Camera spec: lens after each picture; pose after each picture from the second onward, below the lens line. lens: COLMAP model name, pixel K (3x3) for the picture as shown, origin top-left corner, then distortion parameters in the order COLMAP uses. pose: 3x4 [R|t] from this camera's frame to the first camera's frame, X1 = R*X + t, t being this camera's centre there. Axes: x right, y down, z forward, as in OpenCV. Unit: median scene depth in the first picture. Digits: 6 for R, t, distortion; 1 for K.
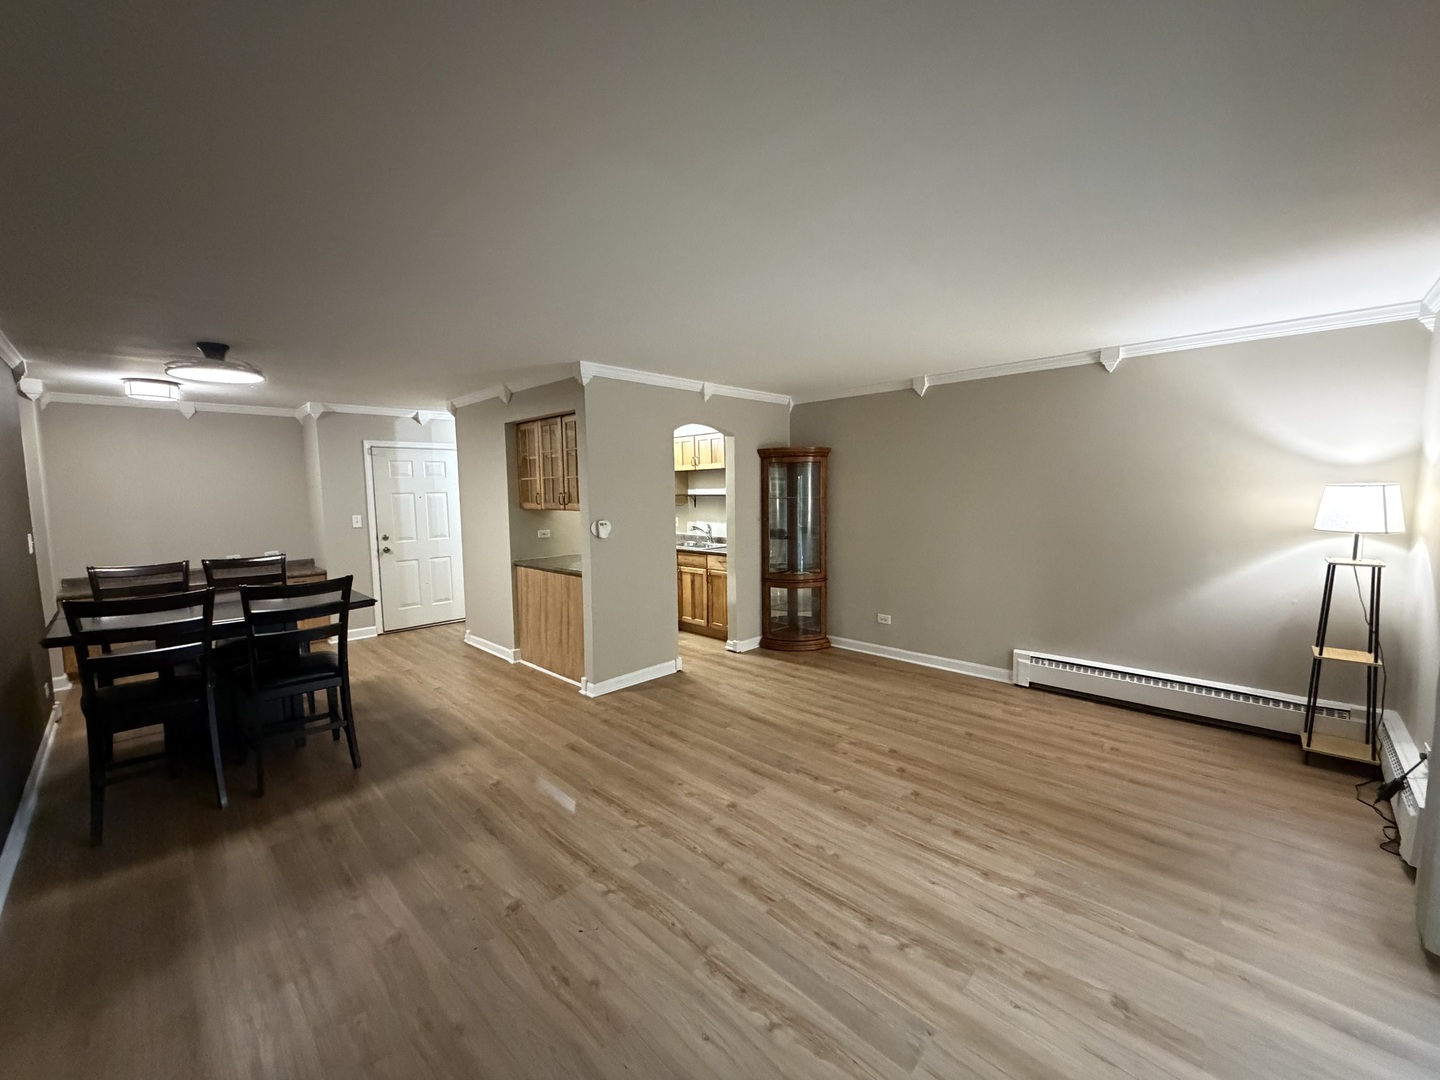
lens RADIAL K [[580.5, 0, 715.6], [0, 580.5, 547.0], [0, 0, 1]] dist [-0.002039, -0.000144]
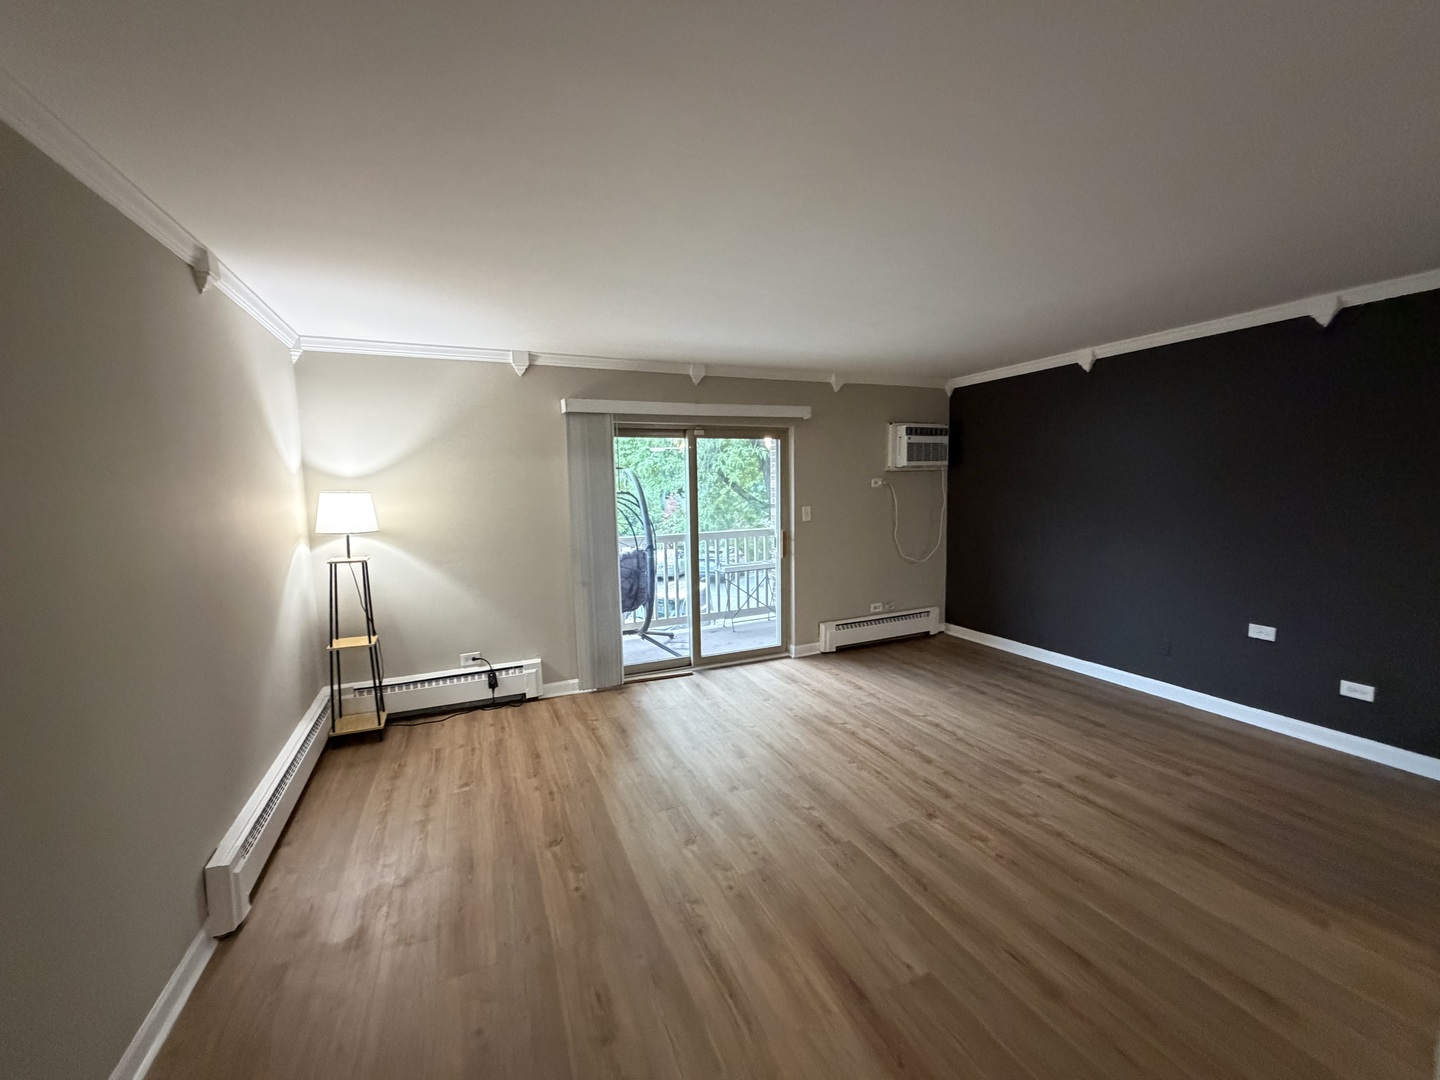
lens RADIAL K [[580.5, 0, 715.6], [0, 580.5, 547.0], [0, 0, 1]] dist [-0.002039, -0.000144]
pose [[-0.925088, -0.009393, 0.379636, -0.000608], [0.073691, 0.976251, 0.203724, -0.188400], [-0.372533, 0.216439, -0.902426, 1.865381]]
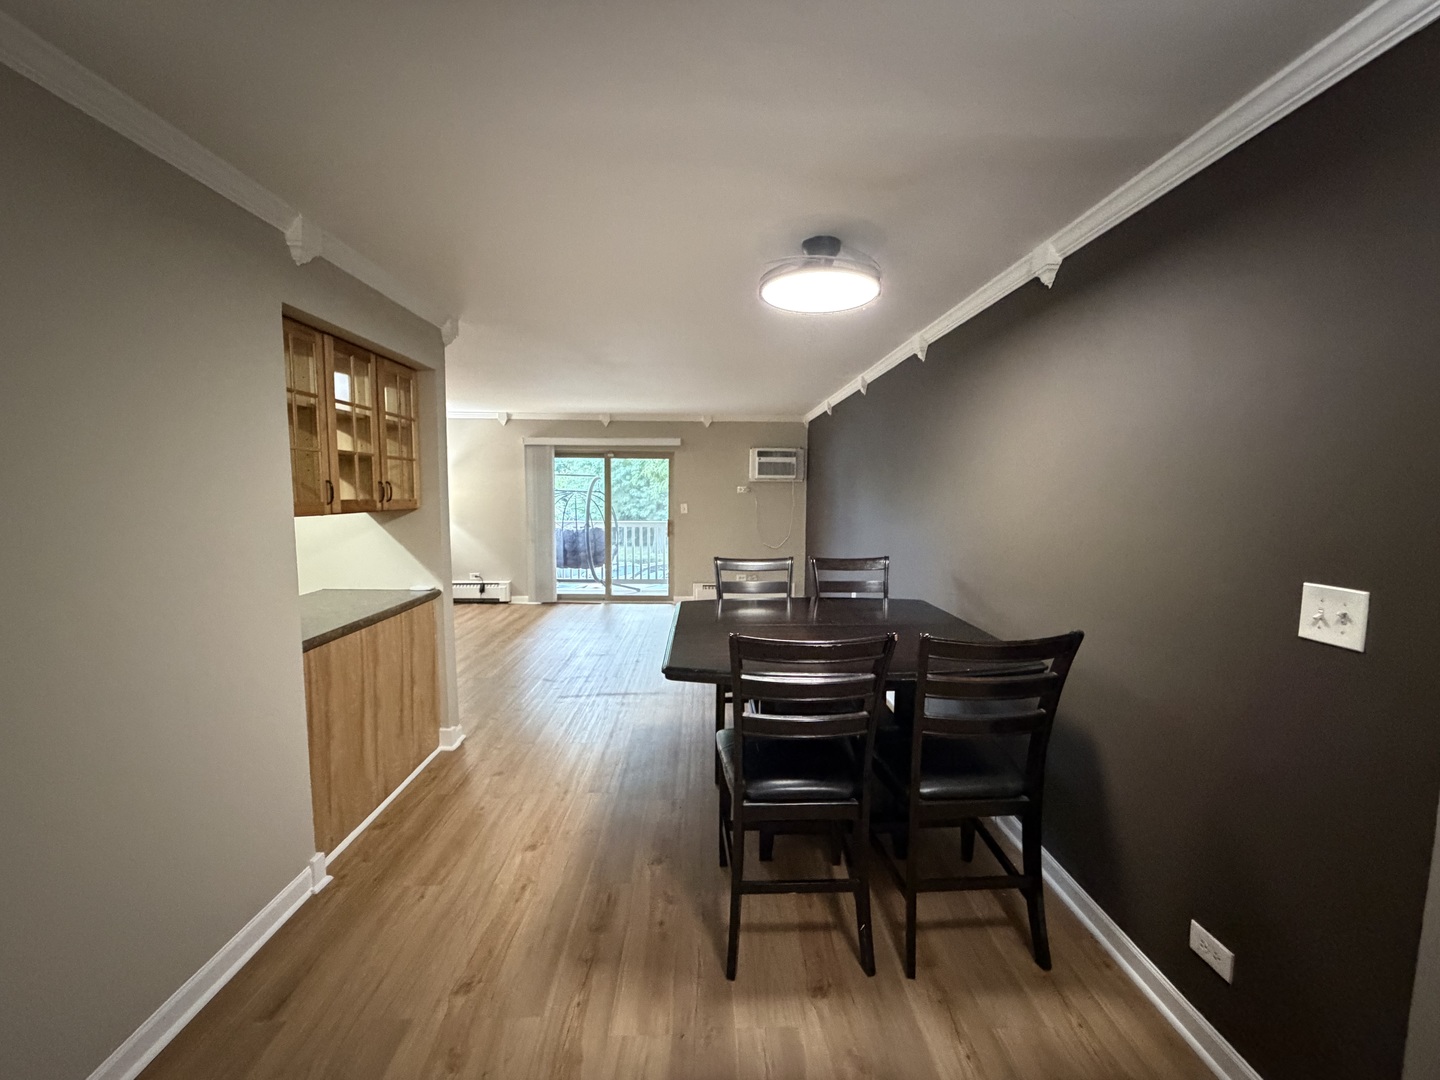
lens RADIAL K [[580.5, 0, 715.6], [0, 580.5, 547.0], [0, 0, 1]] dist [-0.002039, -0.000144]
pose [[-0.710905, -0.044045, 0.701908, -1.385885], [0.074687, 0.987665, 0.137621, -0.099319], [-0.699311, 0.150258, -0.698846, 1.919255]]
